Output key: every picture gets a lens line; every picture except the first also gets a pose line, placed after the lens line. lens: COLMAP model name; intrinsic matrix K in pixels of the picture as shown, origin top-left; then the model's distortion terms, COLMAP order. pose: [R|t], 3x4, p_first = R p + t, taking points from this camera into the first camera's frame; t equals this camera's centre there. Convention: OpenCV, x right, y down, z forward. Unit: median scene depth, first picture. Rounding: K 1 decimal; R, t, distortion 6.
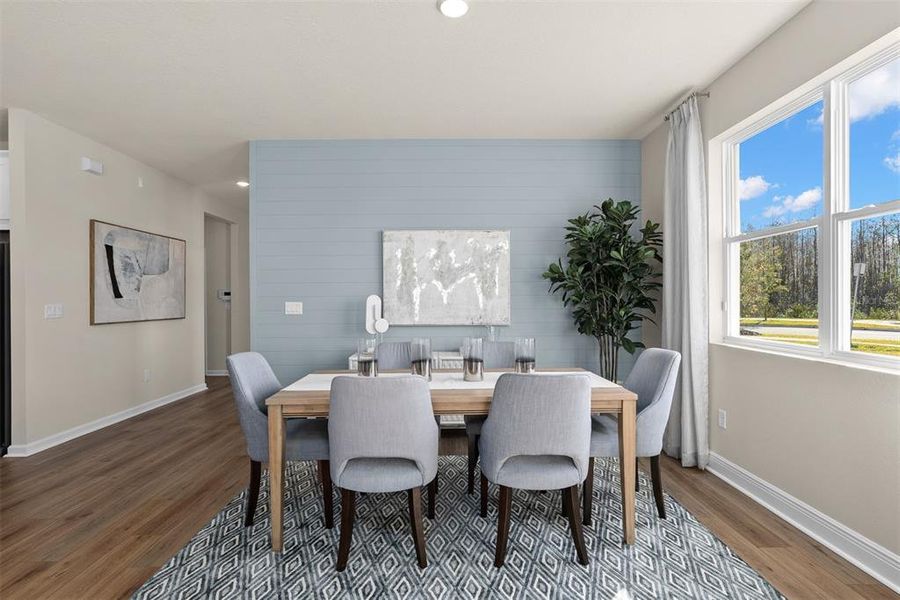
lens RADIAL K [[448.1, 0, 447.7], [0, 448.1, 300.3], [0, 0, 1]] dist [-0.041749, 0.025691]
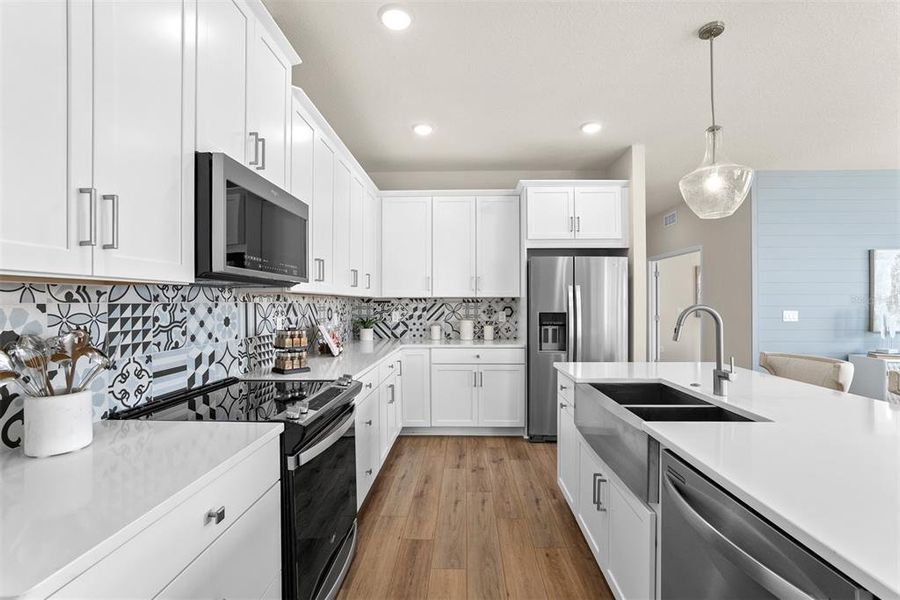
lens RADIAL K [[409.8, 0, 453.6], [0, 409.8, 302.9], [0, 0, 1]] dist [-0.040982, 0.016955]
pose [[0.999284, 0.004633, -0.037544, -1.193688], [-0.004738, 0.999985, -0.002704, -0.009662], [0.037531, 0.002880, 0.999291, -0.072066]]
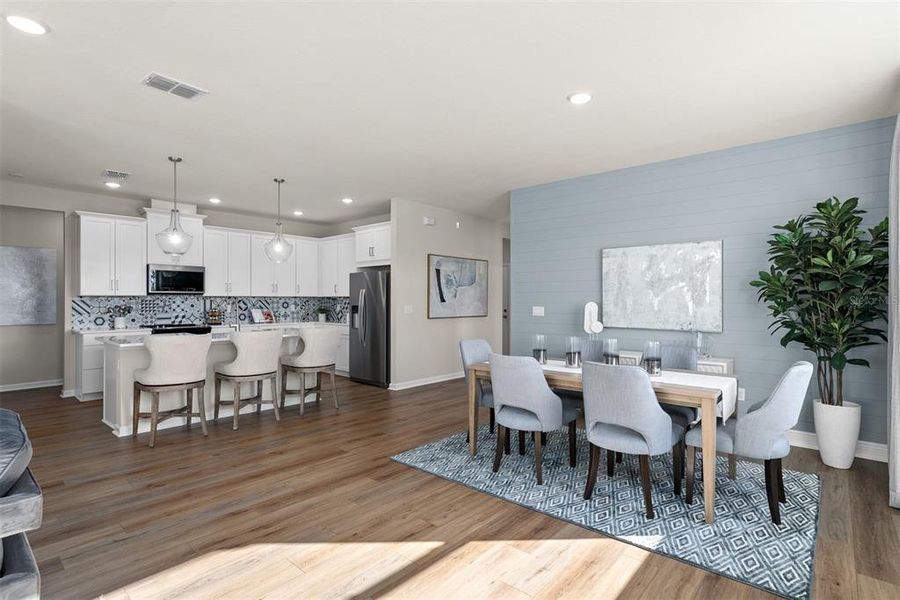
lens RADIAL K [[448.1, 0, 447.7], [0, 448.1, 300.3], [0, 0, 1]] dist [-0.041749, 0.025691]
pose [[0.735496, 0.005842, -0.677504, 0.364775], [-0.005073, 0.999982, 0.003116, -0.017927], [0.677510, 0.001145, 0.735512, -0.168041]]
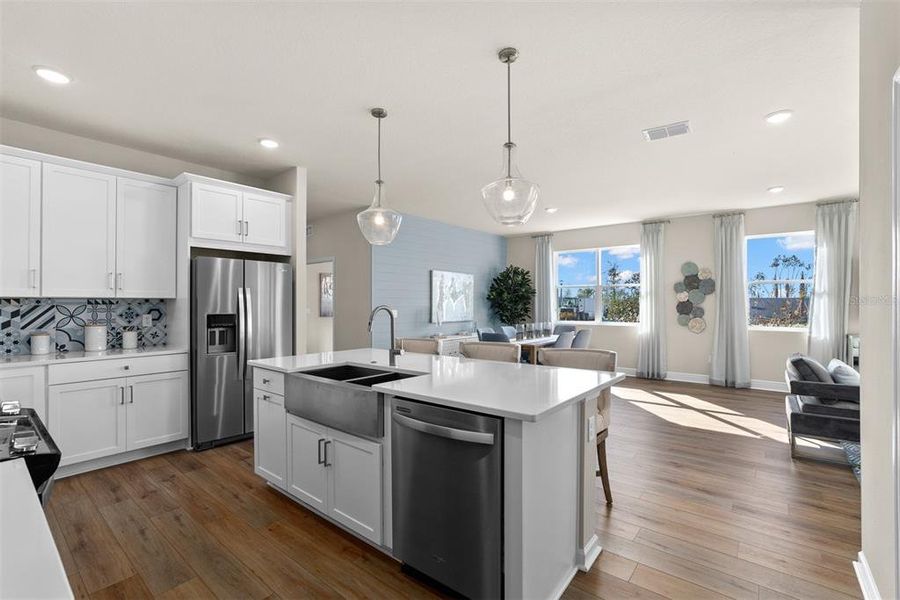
lens RADIAL K [[448.1, 0, 447.7], [0, 448.1, 300.3], [0, 0, 1]] dist [-0.041749, 0.025691]
pose [[0.622069, 0.010768, 0.782888, -1.530918], [0.001295, 0.999890, -0.014781, -0.006908], [-0.782961, 0.010209, 0.621987, -0.175972]]
